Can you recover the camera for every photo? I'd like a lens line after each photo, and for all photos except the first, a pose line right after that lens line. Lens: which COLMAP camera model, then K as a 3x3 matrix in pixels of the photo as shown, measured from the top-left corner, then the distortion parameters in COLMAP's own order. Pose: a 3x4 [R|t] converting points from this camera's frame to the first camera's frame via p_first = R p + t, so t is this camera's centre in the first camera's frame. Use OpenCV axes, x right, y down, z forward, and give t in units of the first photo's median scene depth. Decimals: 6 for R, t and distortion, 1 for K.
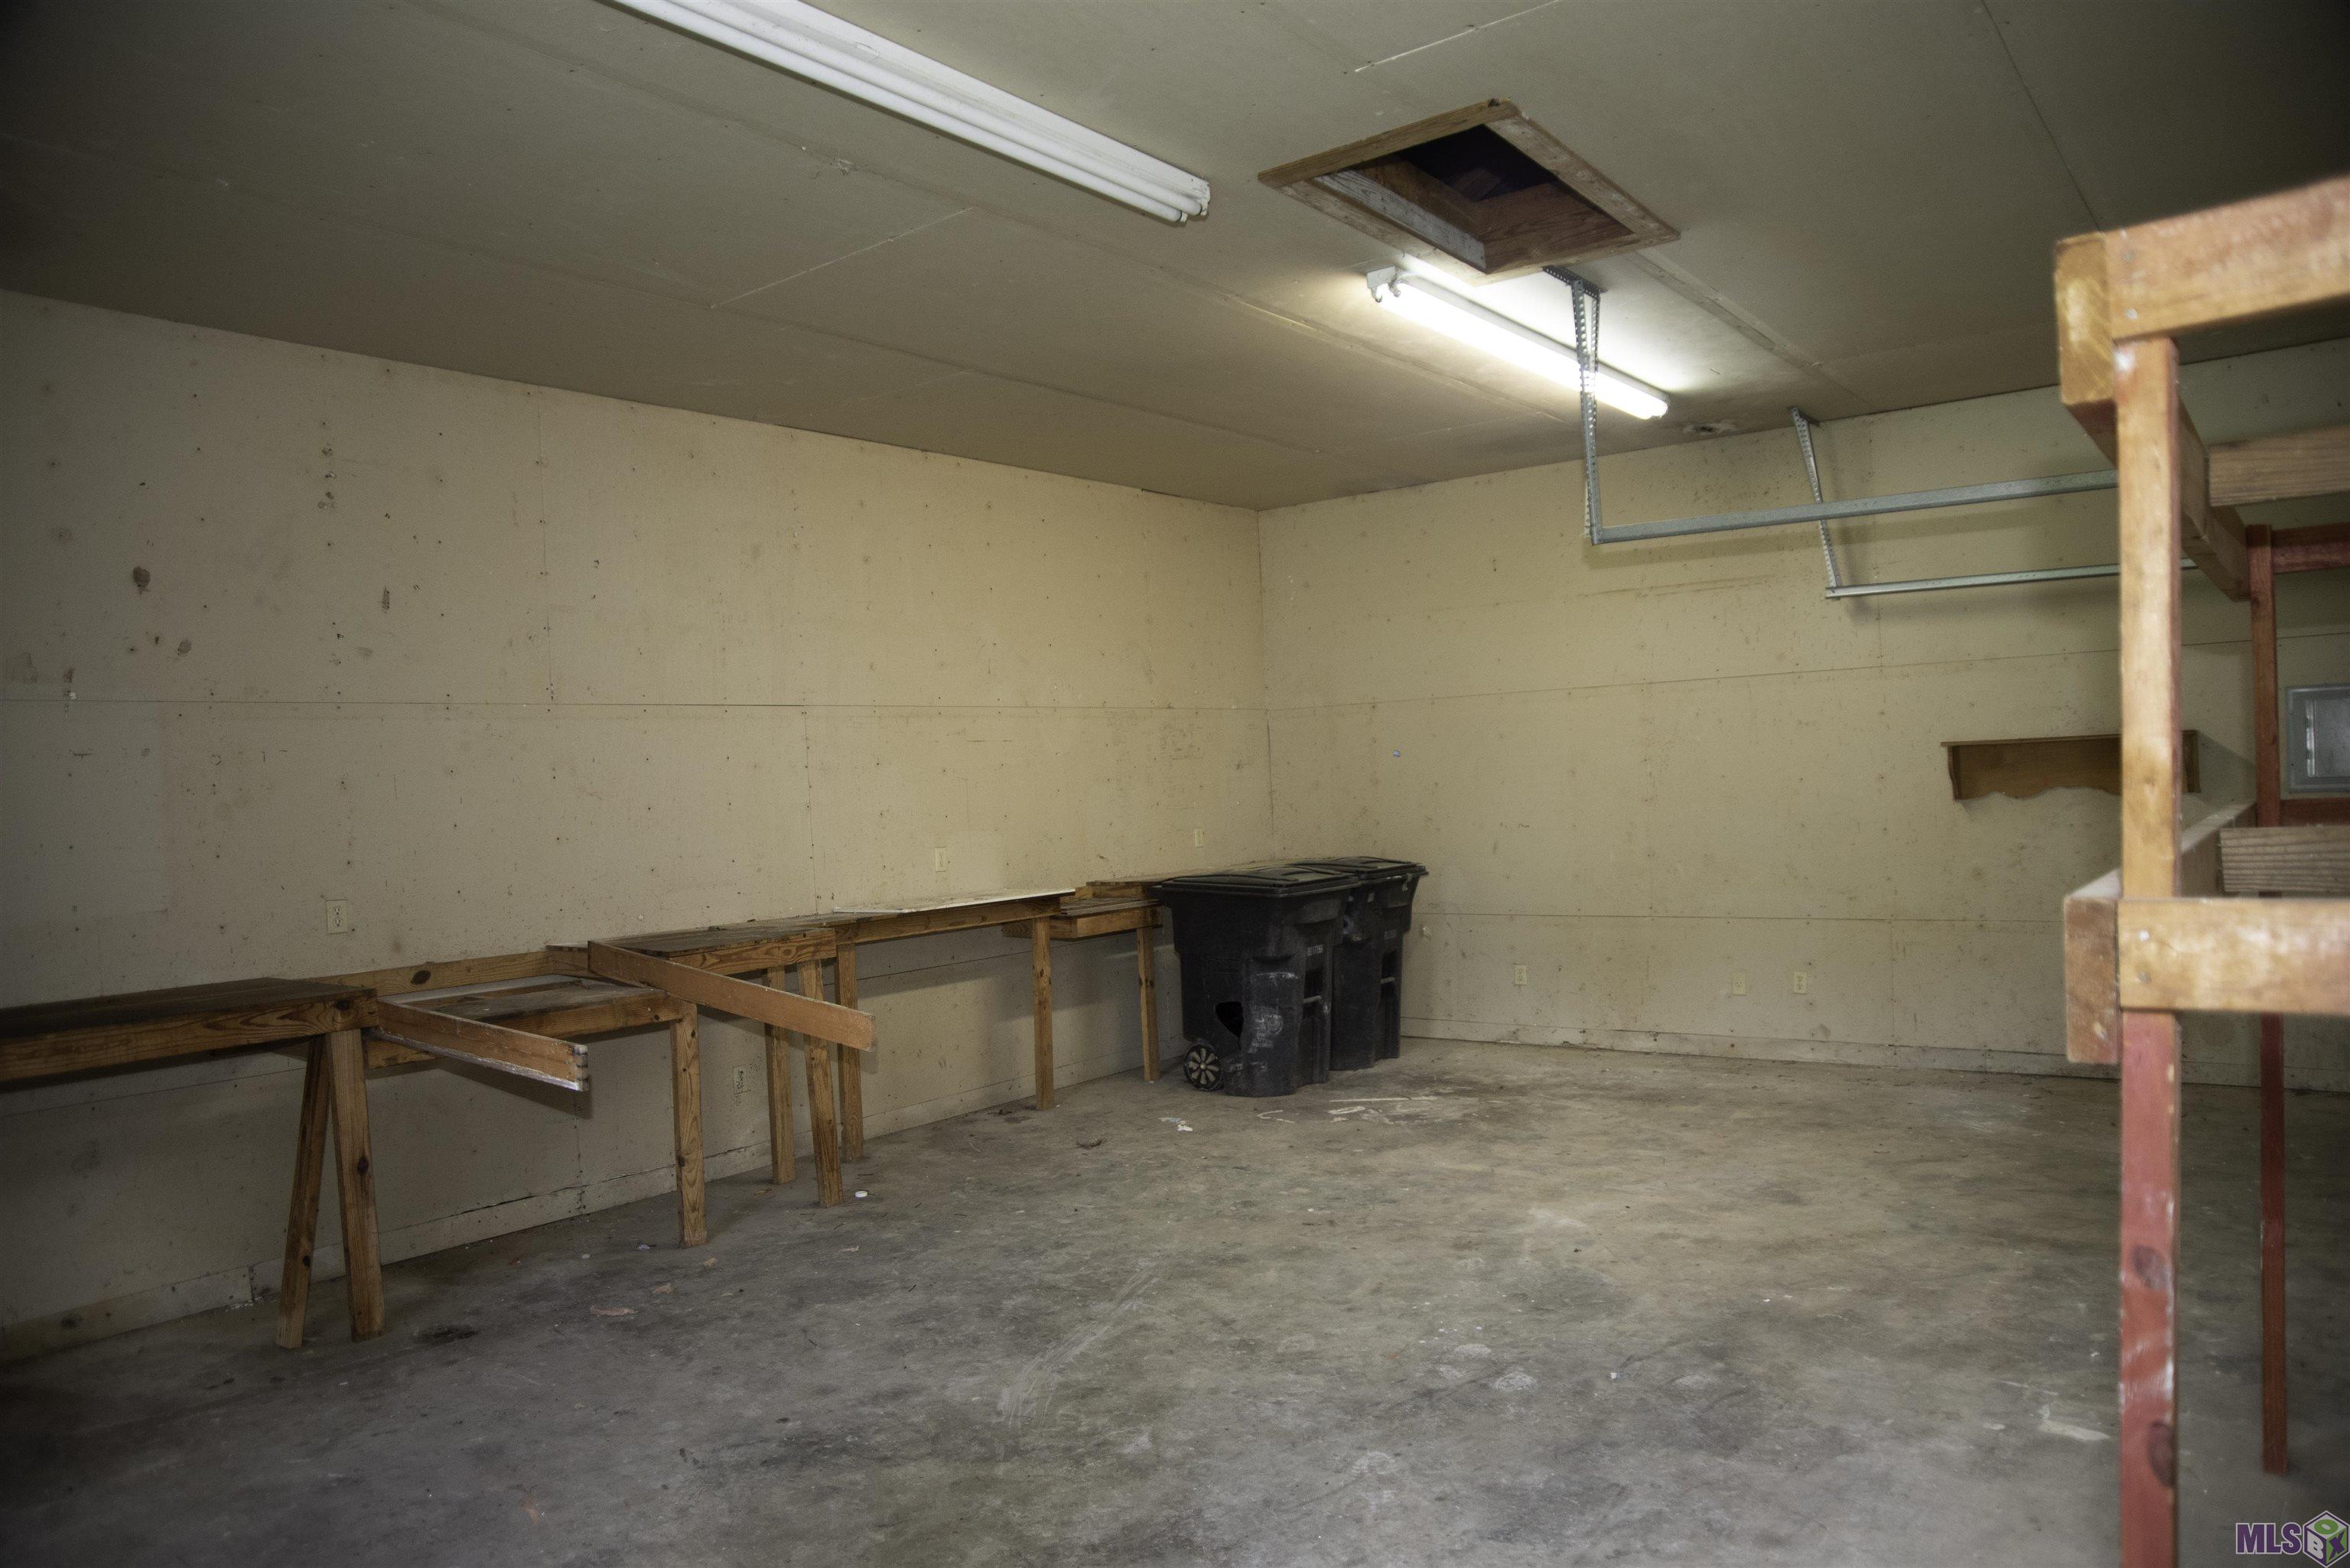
lens RADIAL K [[1599.4, 0, 1176.0], [0, 1599.4, 802.8], [0, 0, 1]] dist [-0.143038, 0.119172]
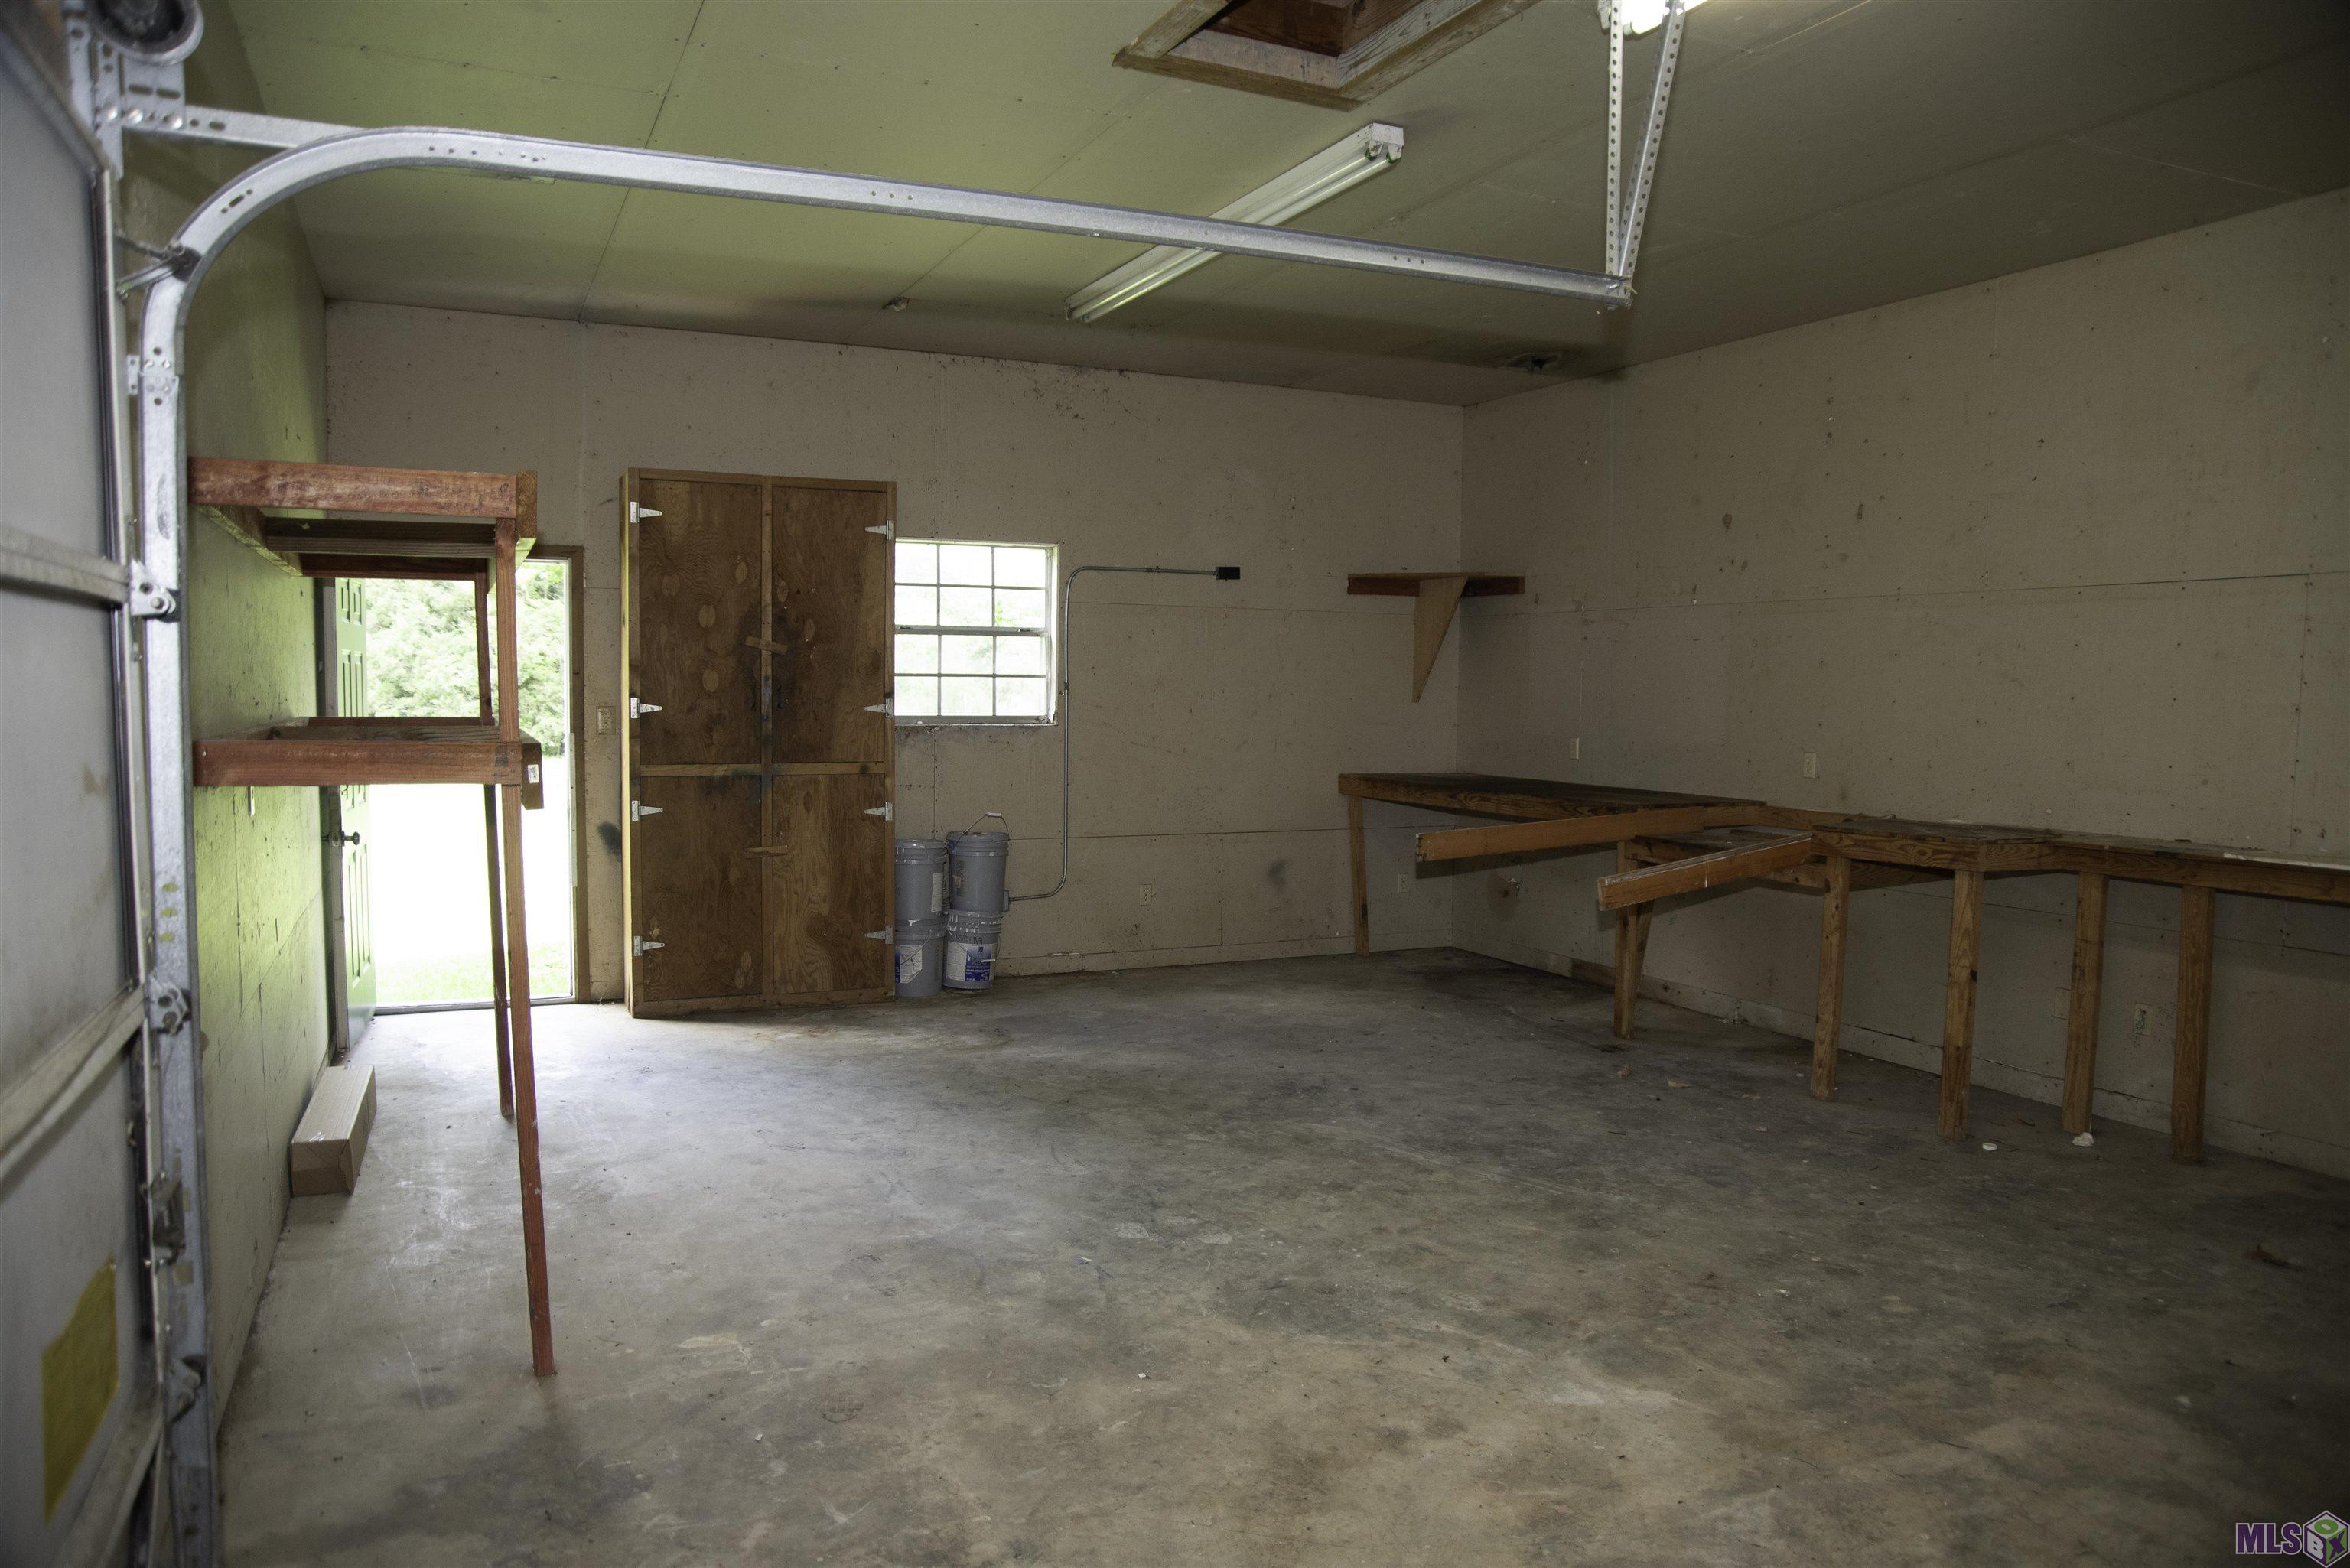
lens RADIAL K [[1599.4, 0, 1176.0], [0, 1599.4, 802.8], [0, 0, 1]] dist [-0.143038, 0.119172]
pose [[-0.457173, 0.105814, -0.883061, 0.980298], [-0.002377, 0.992748, 0.120187, -0.059098], [0.889374, 0.057045, -0.453607, 1.277235]]
